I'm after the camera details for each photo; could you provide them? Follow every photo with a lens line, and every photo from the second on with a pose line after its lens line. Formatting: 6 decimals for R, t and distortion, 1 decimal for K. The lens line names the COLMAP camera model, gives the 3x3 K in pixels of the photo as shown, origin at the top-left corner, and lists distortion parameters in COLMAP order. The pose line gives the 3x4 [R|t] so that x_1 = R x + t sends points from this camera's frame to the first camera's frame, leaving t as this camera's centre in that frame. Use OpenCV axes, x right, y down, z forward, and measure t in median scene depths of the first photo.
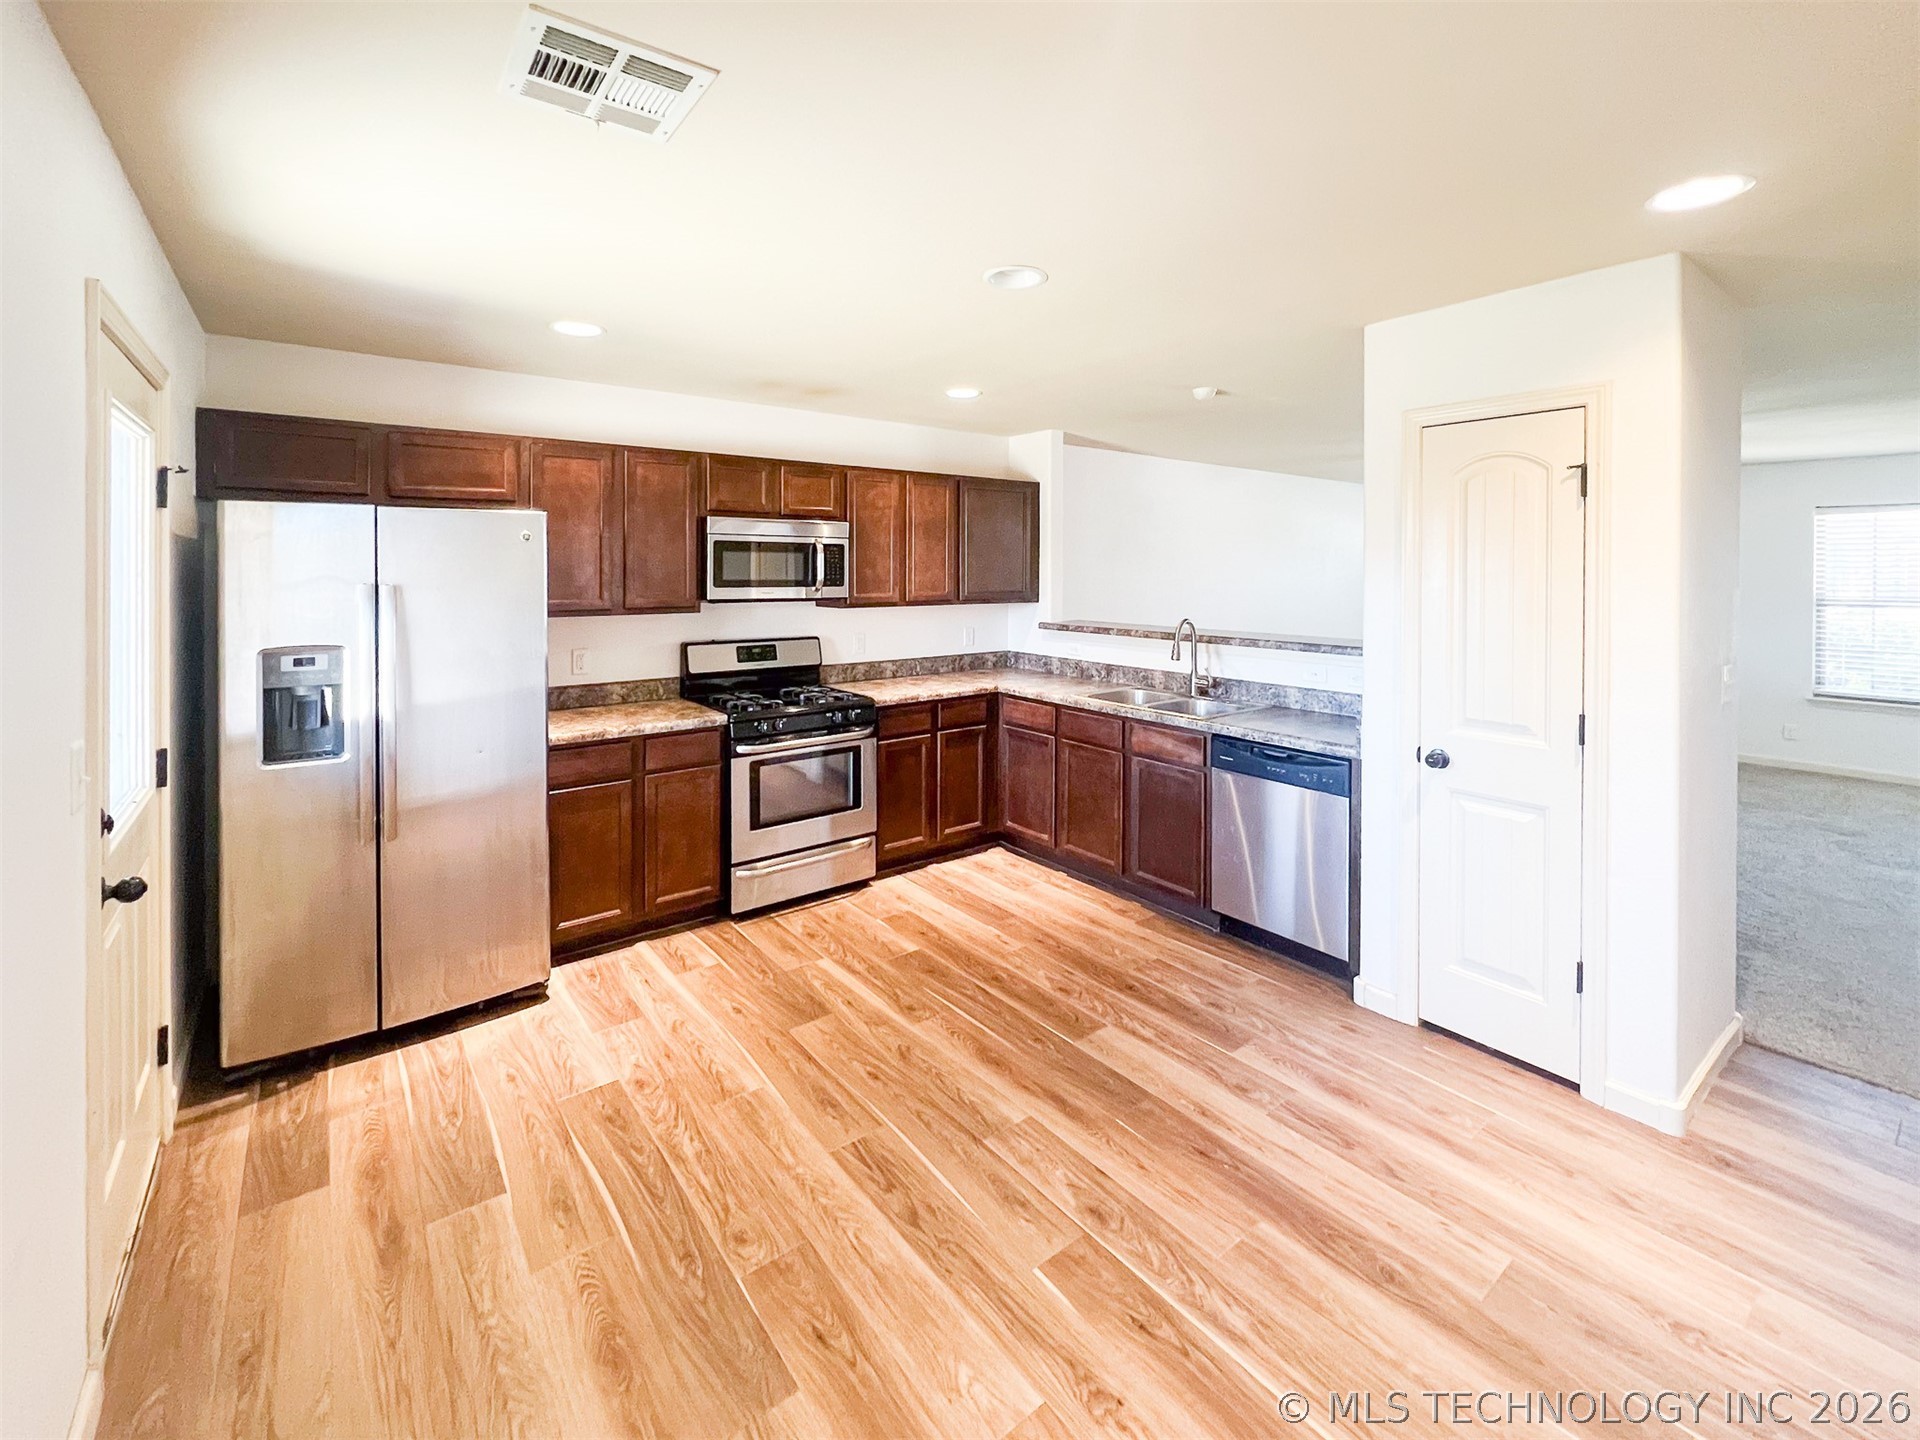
lens RADIAL K [[824.8, 0, 958.0], [0, 824.8, 570.1], [0, 0, 1]] dist [0.000289, 0.000120]
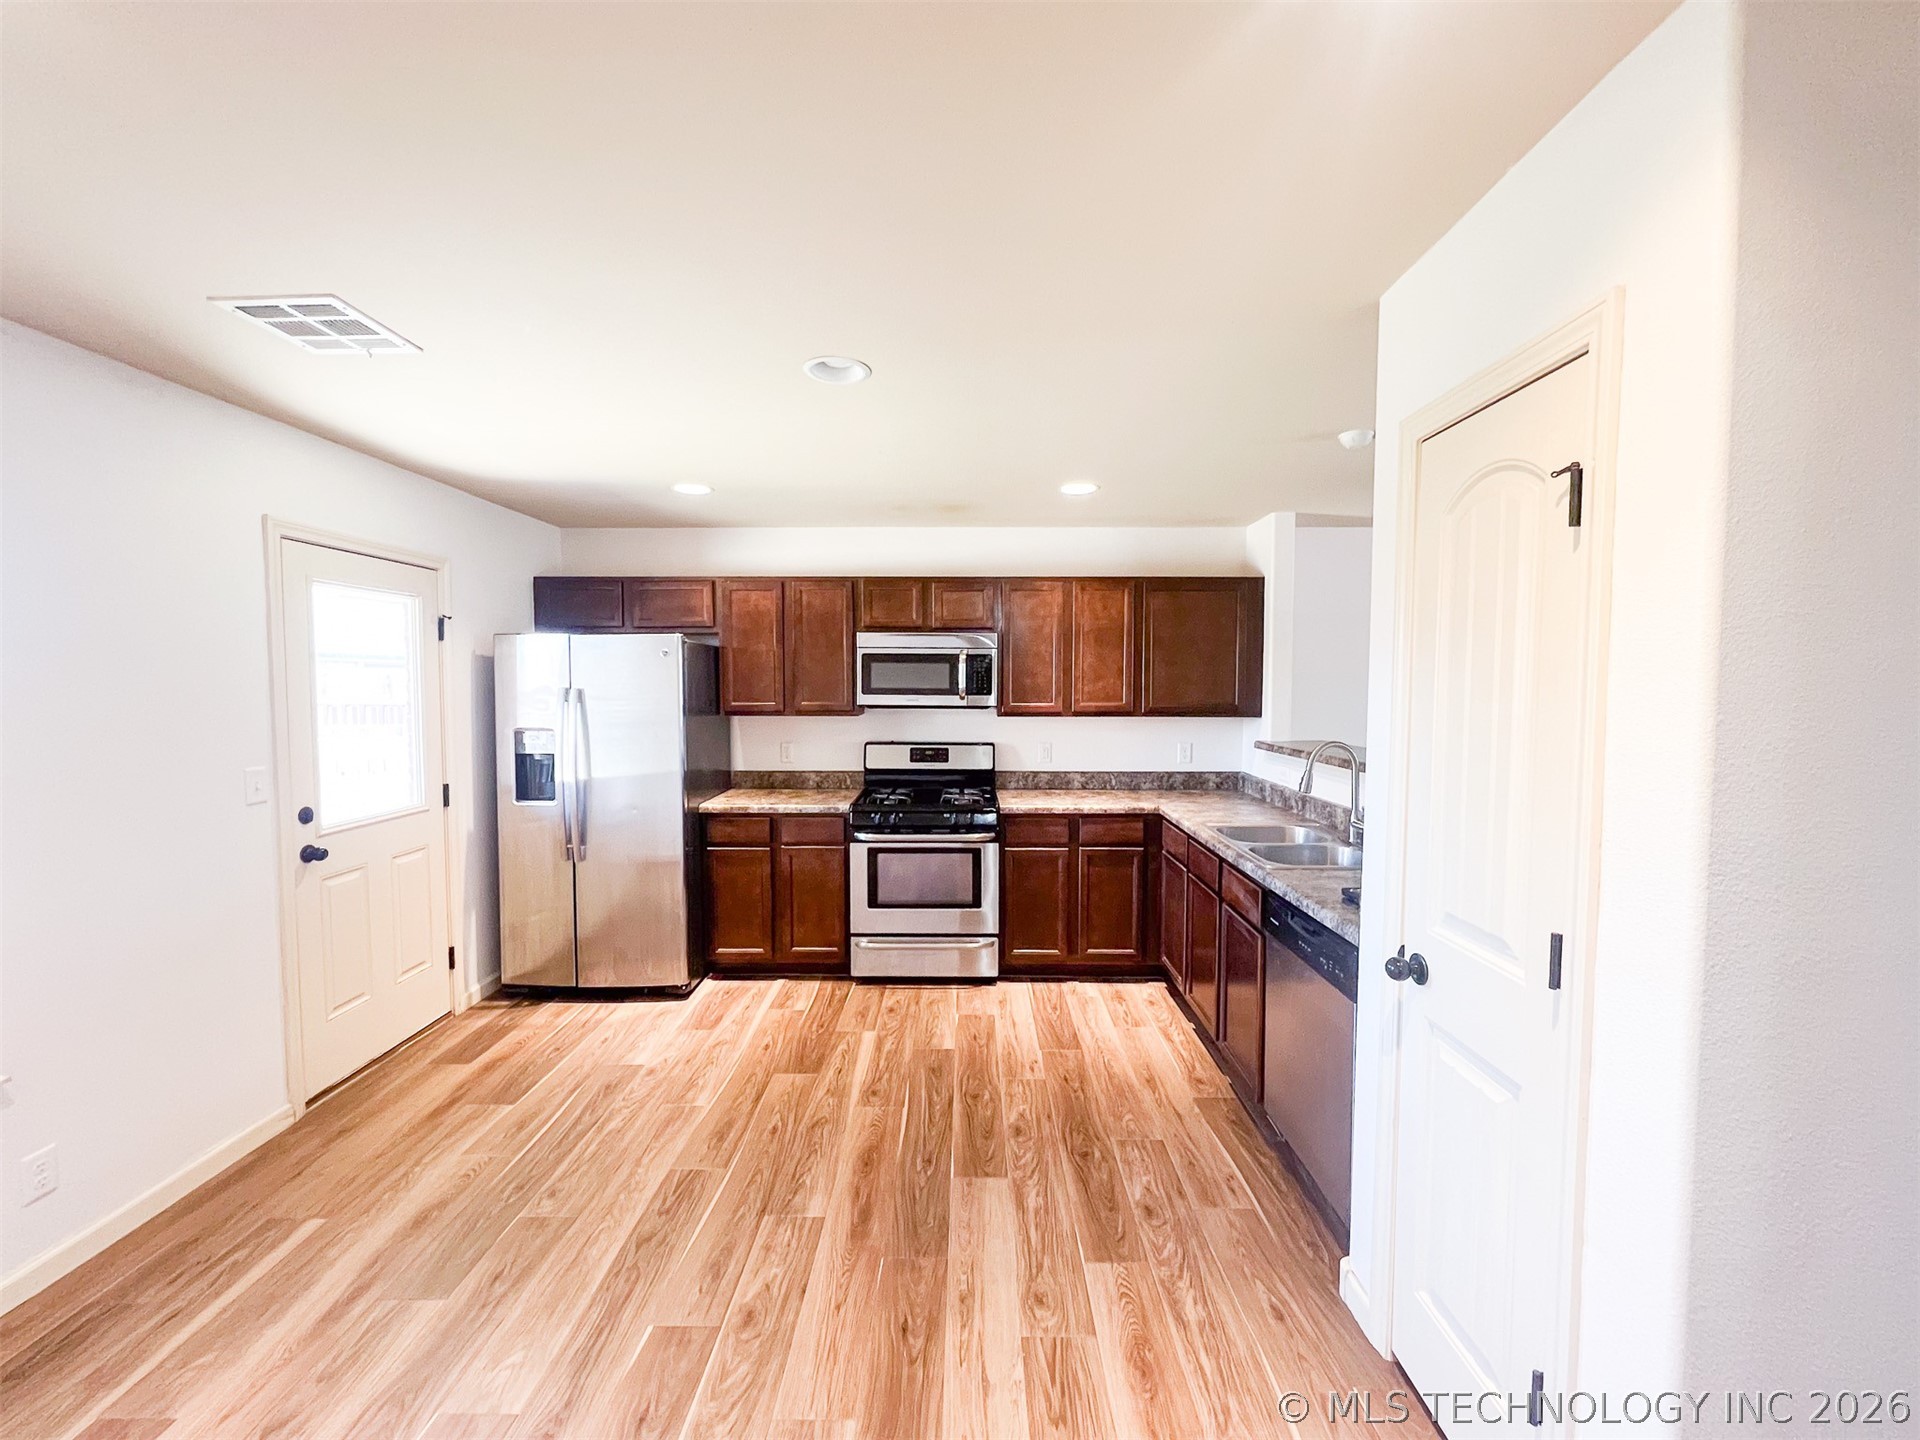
lens RADIAL K [[781.1, 0, 960.0], [0, 781.1, 720.0], [0, 0, 1]] dist [-0.001432, -0.000069]
pose [[0.786599, 0.027991, -0.616830, 0.510146], [-0.000611, 0.999007, 0.044555, 0.008619], [0.617464, -0.034670, 0.785835, 0.242306]]
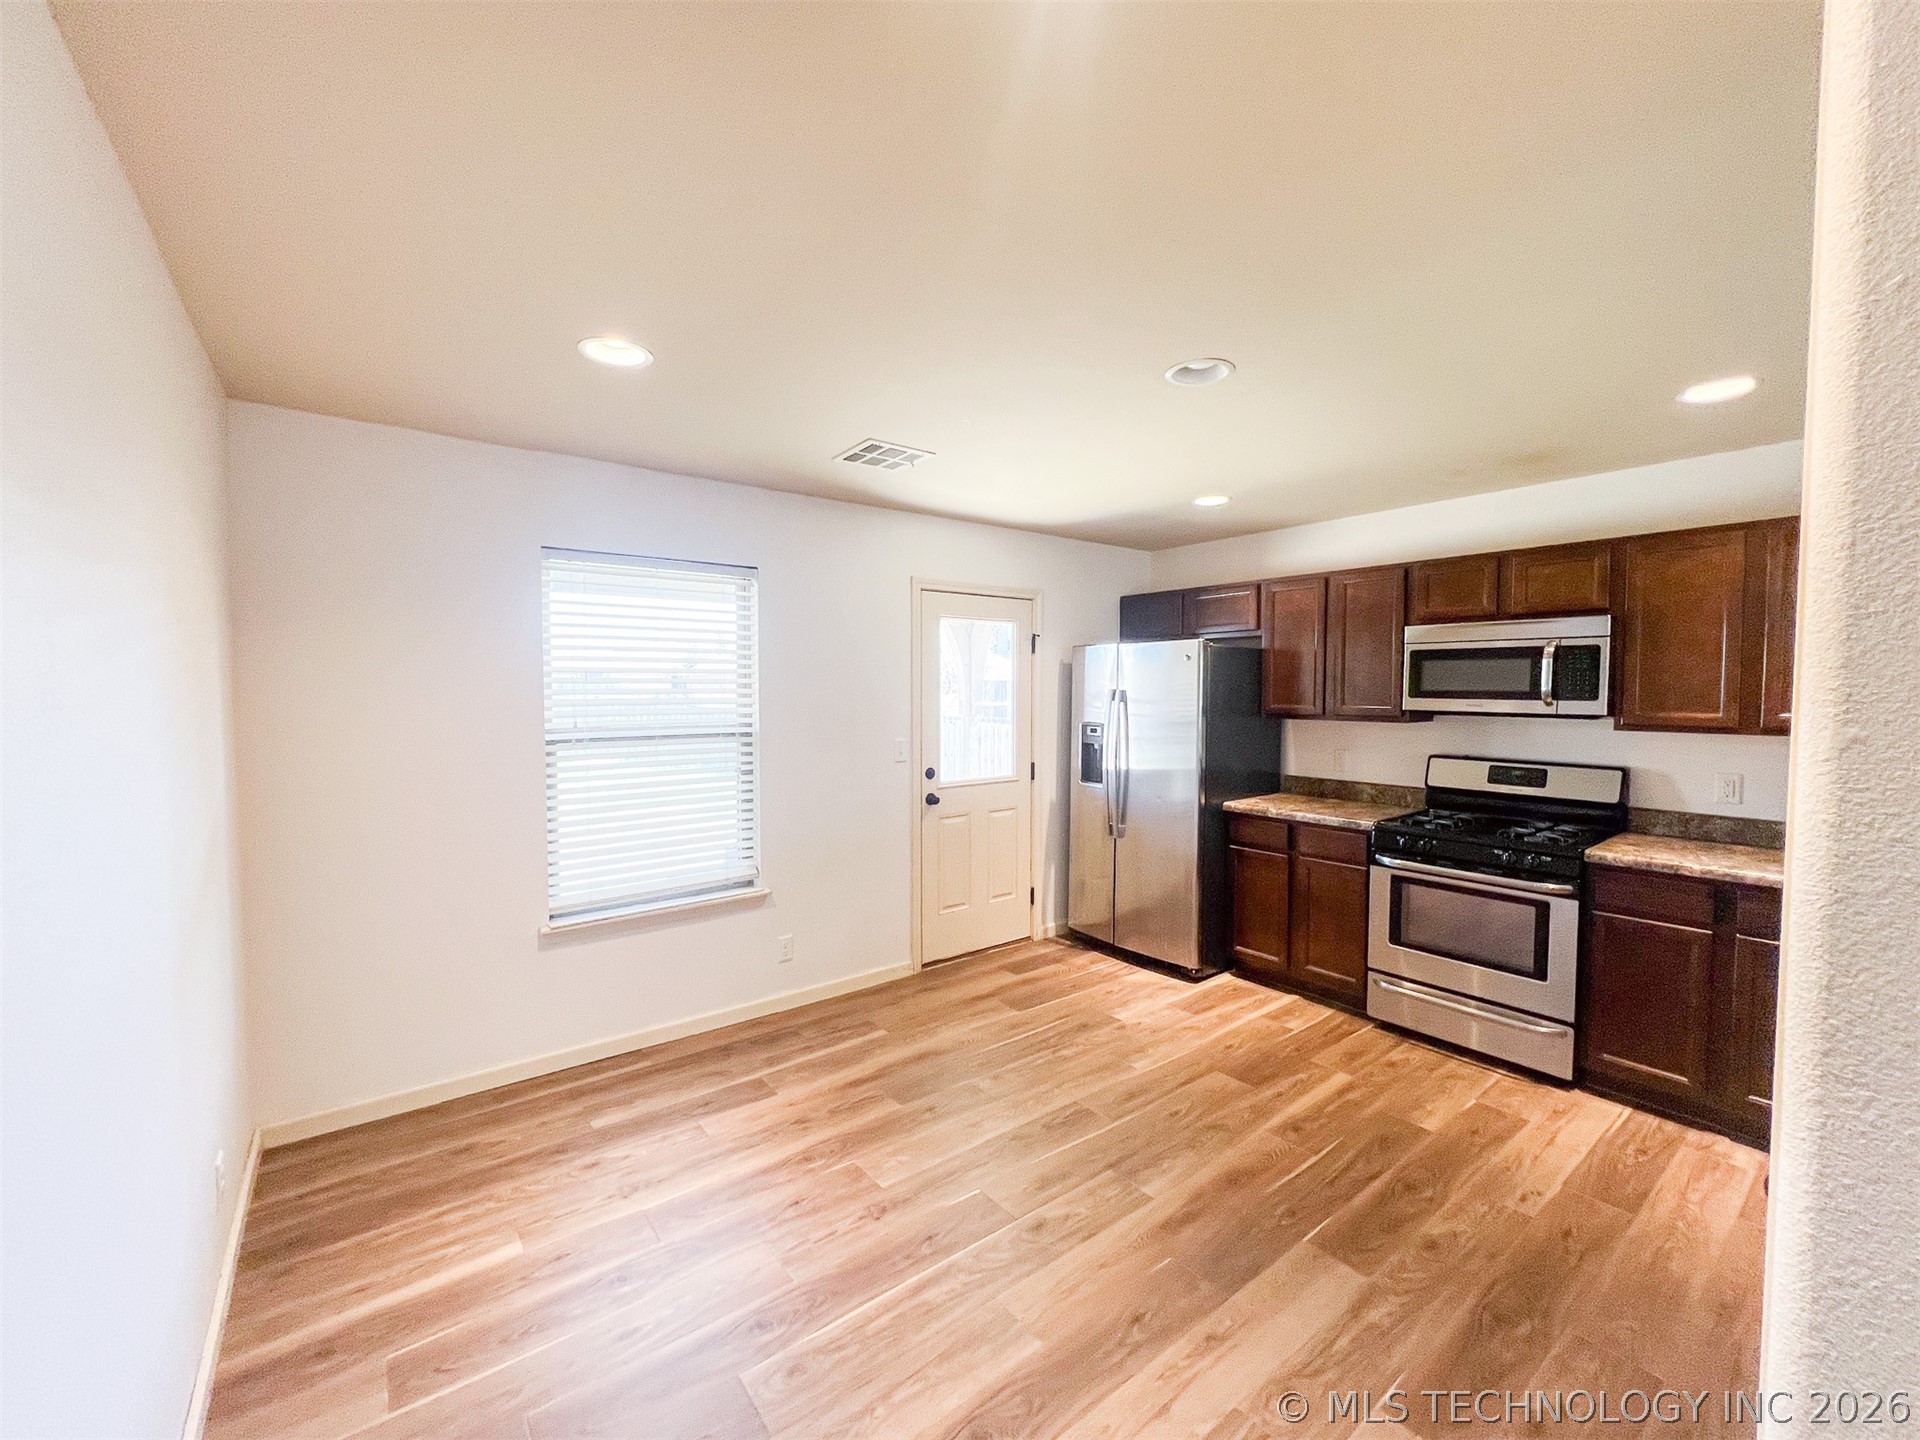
lens RADIAL K [[781.1, 0, 960.0], [0, 781.1, 720.0], [0, 0, 1]] dist [-0.001432, -0.000069]
pose [[-0.000401, 0.039242, -0.999230, 0.678955], [-0.002233, 0.999227, 0.039243, 0.012868], [0.999997, 0.002247, -0.000313, 0.488252]]
